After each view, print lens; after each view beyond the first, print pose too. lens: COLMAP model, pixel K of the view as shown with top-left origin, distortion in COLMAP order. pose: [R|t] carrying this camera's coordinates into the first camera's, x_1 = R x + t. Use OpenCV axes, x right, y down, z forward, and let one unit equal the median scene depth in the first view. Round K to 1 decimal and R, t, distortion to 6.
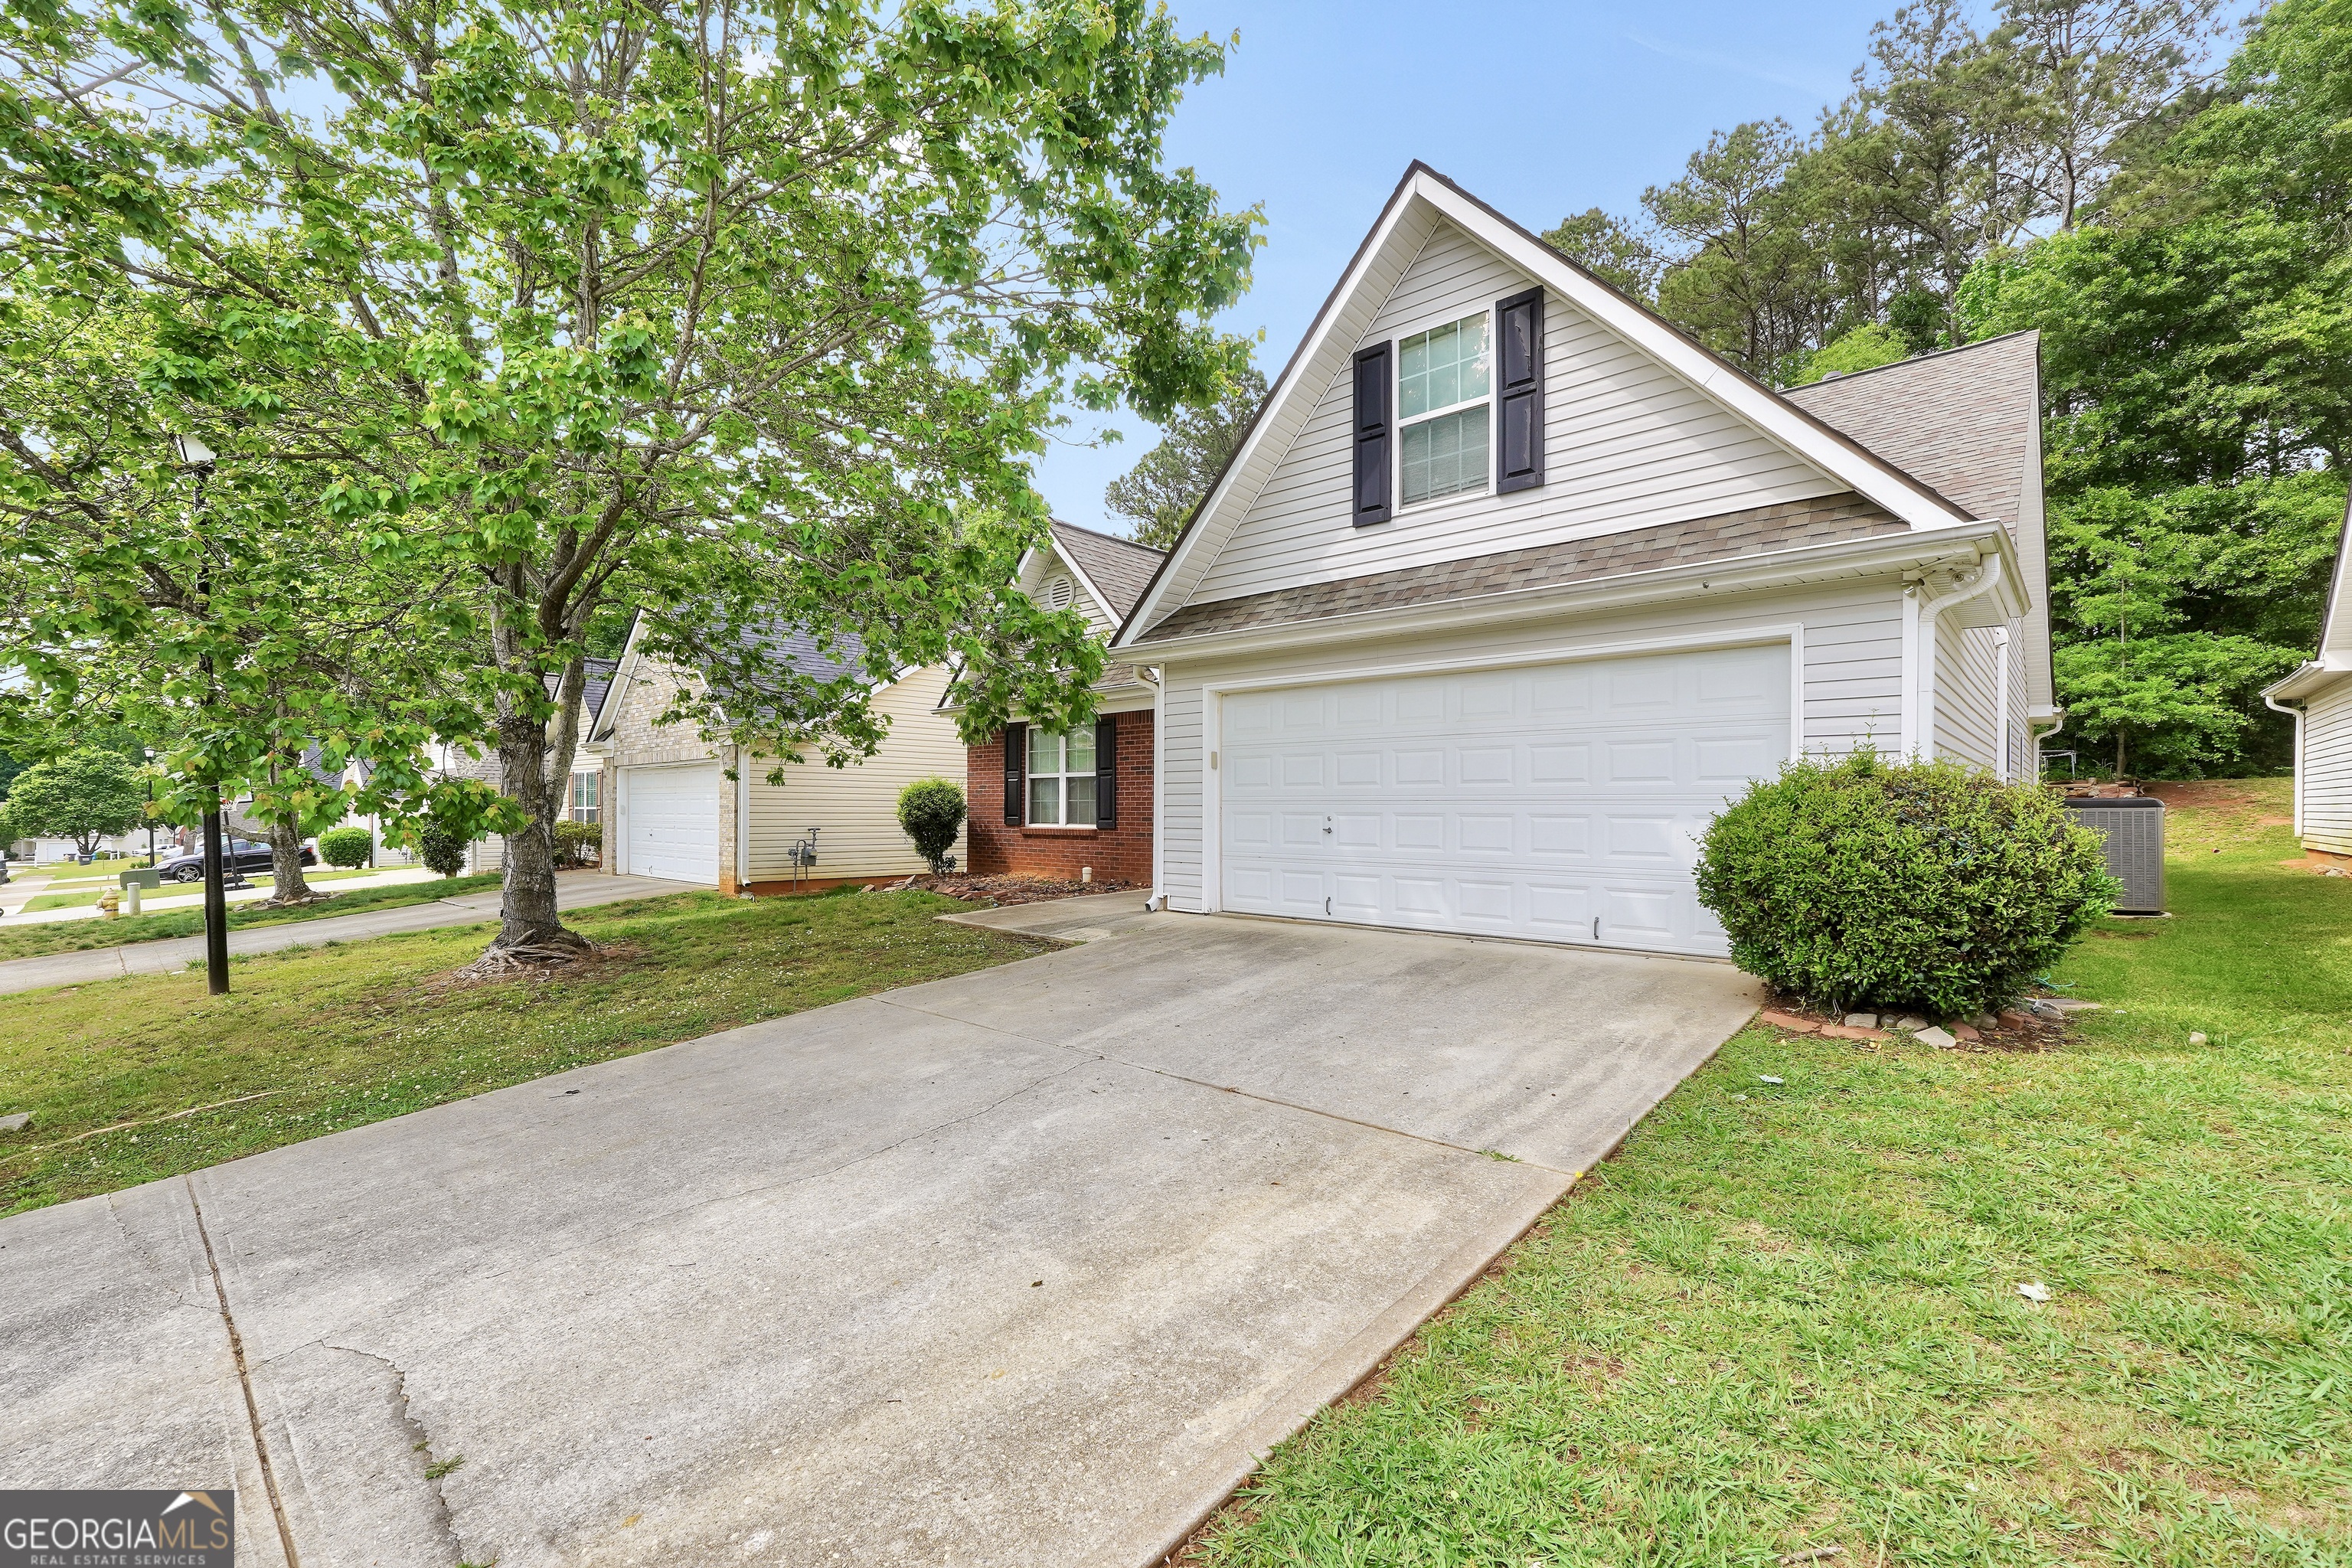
lens RADIAL K [[999.5, 0, 1166.7], [0, 999.5, 776.7], [0, 0, 1]] dist [-0.016240, 0.000162]
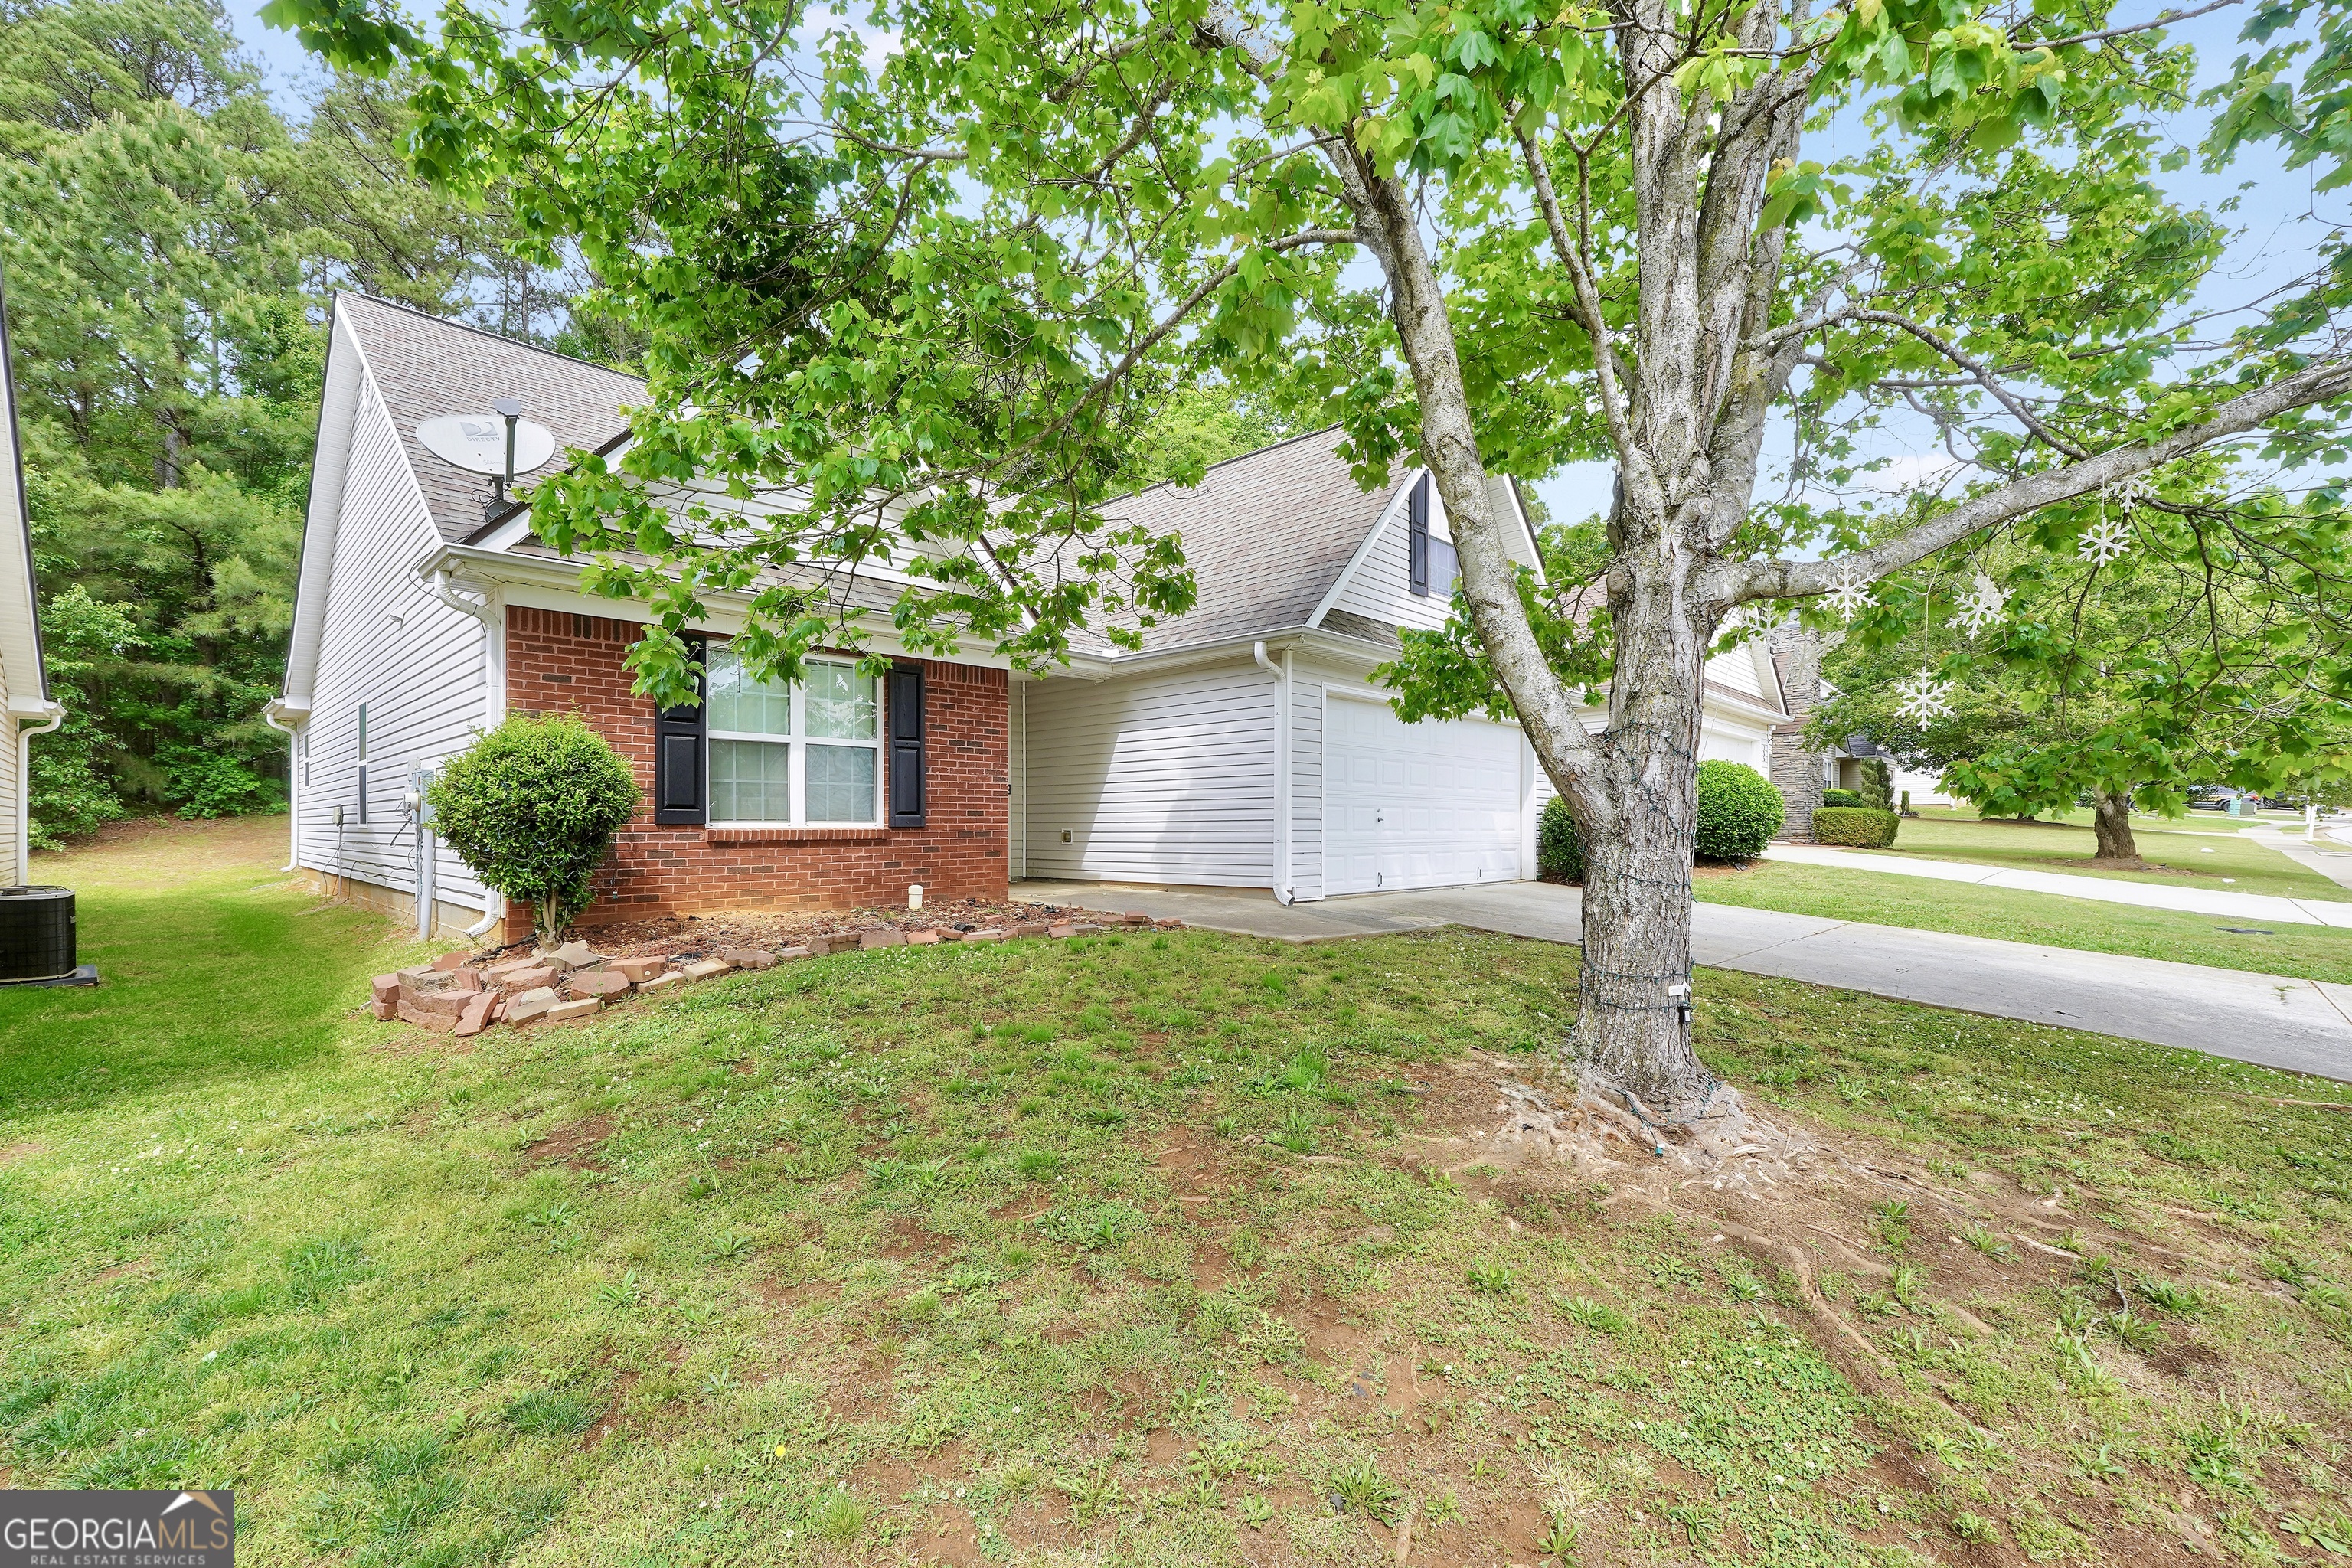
lens RADIAL K [[999.5, 0, 1166.7], [0, 999.5, 776.7], [0, 0, 1]] dist [-0.016240, 0.000162]
pose [[0.028221, 0.046194, 0.998534, -1.249378], [-0.031692, 0.998471, -0.045296, 0.073900], [-0.999099, -0.030367, 0.029641, 1.392878]]
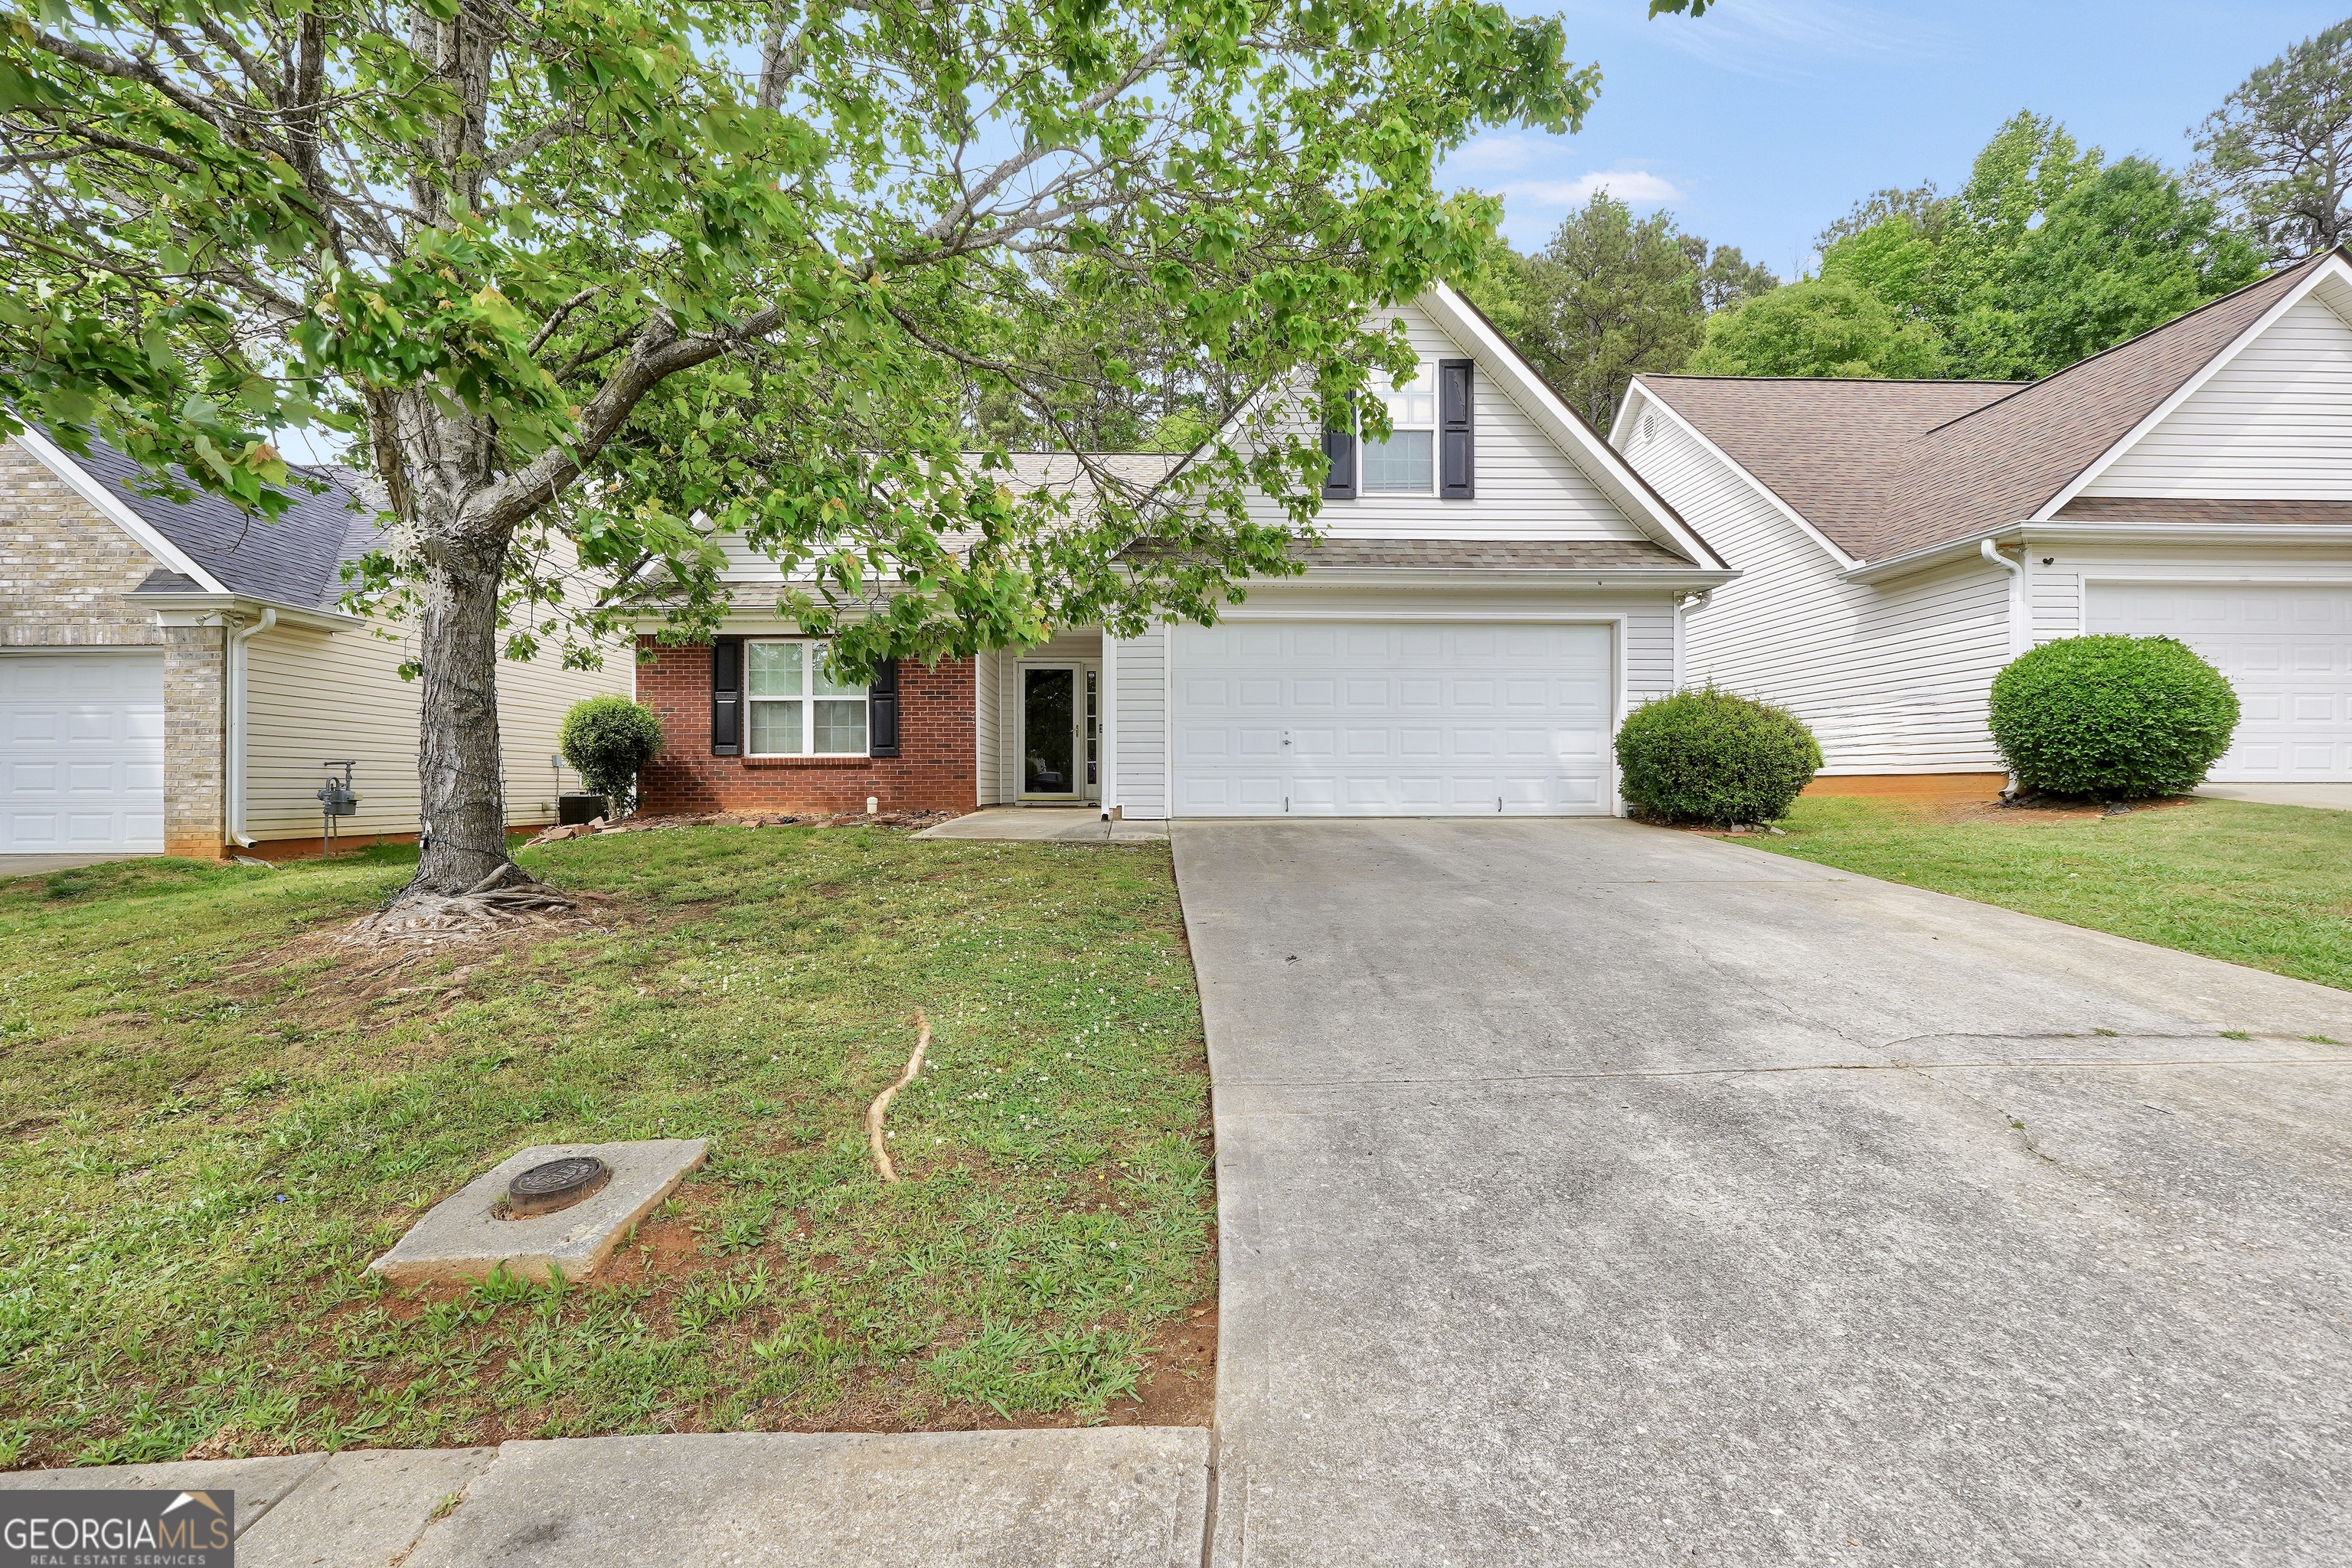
lens RADIAL K [[969.9, 0, 1176.2], [0, 969.9, 750.6], [0, 0, 1]] dist [-0.017007, -0.000009]
pose [[0.716841, 0.018856, 0.696981, -0.853010], [-0.016566, 0.999813, -0.010010, 0.088089], [-0.697039, -0.004371, 0.717019, 0.281726]]
